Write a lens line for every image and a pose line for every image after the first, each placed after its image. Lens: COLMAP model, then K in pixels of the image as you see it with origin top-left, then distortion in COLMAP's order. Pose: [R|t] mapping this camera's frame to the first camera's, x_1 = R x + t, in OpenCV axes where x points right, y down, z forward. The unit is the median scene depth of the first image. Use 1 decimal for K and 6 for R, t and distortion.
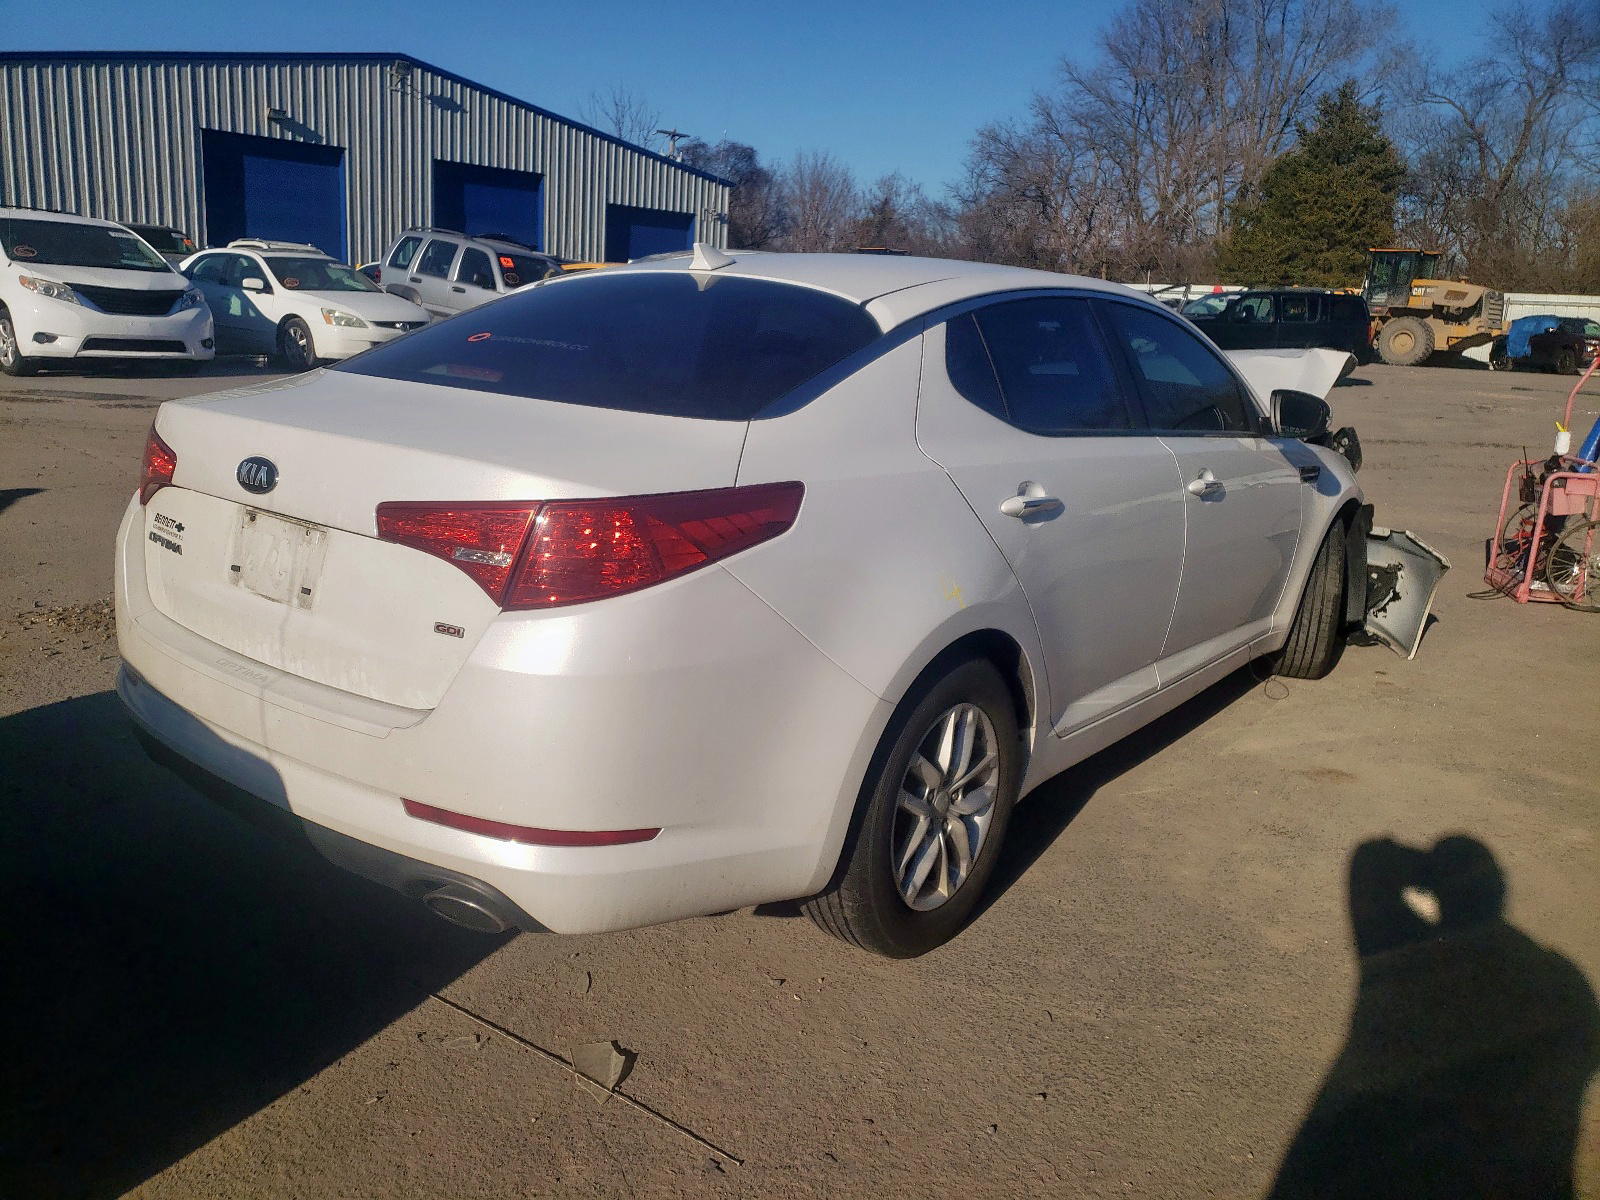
lens RADIAL K [[1220.5, 0, 798.0], [0, 1220.5, 608.2], [0, 0, 1]] dist [-0.003697, 0.004510]
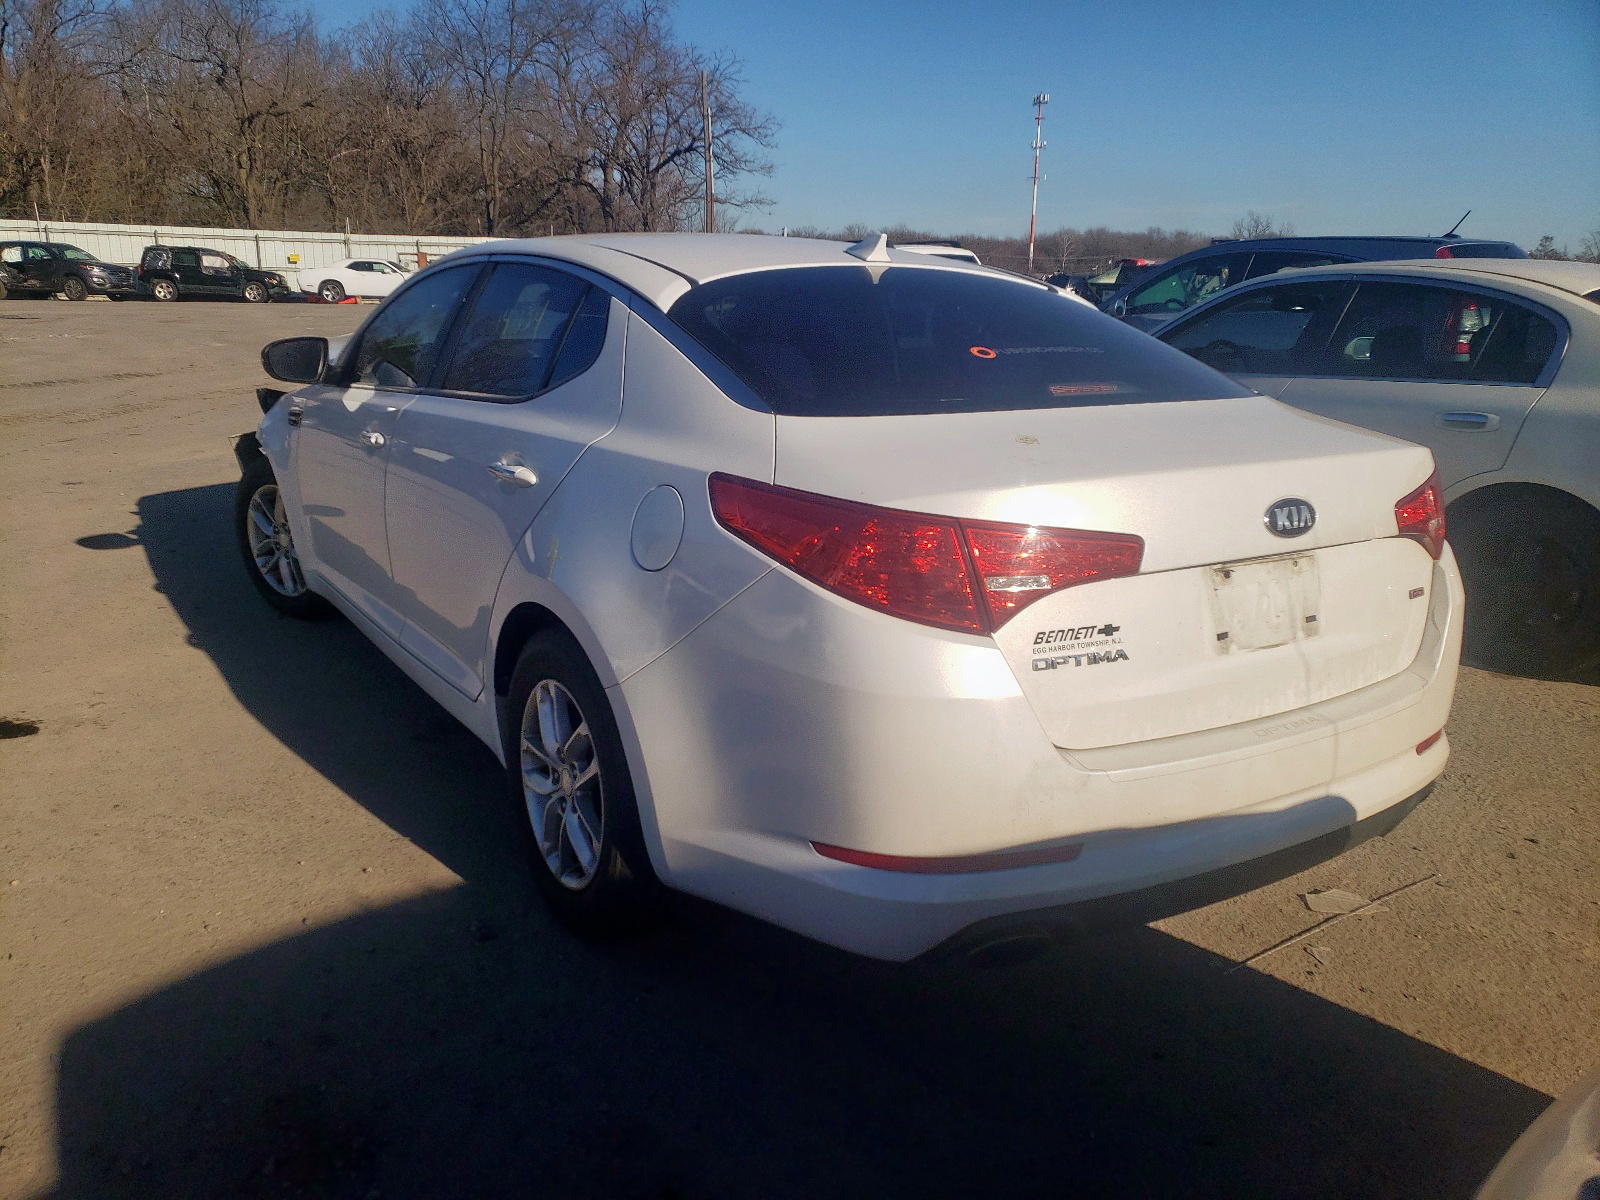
lens RADIAL K [[1161.1, 0, 799.4], [0, 1161.1, 593.1], [0, 0, 1]] dist [-0.002232, -0.004137]
pose [[0.376476, -0.280591, 0.882912, -1.337788], [0.224569, 0.952247, 0.206869, -0.311086], [-0.898796, 0.120394, 0.421510, 0.938563]]
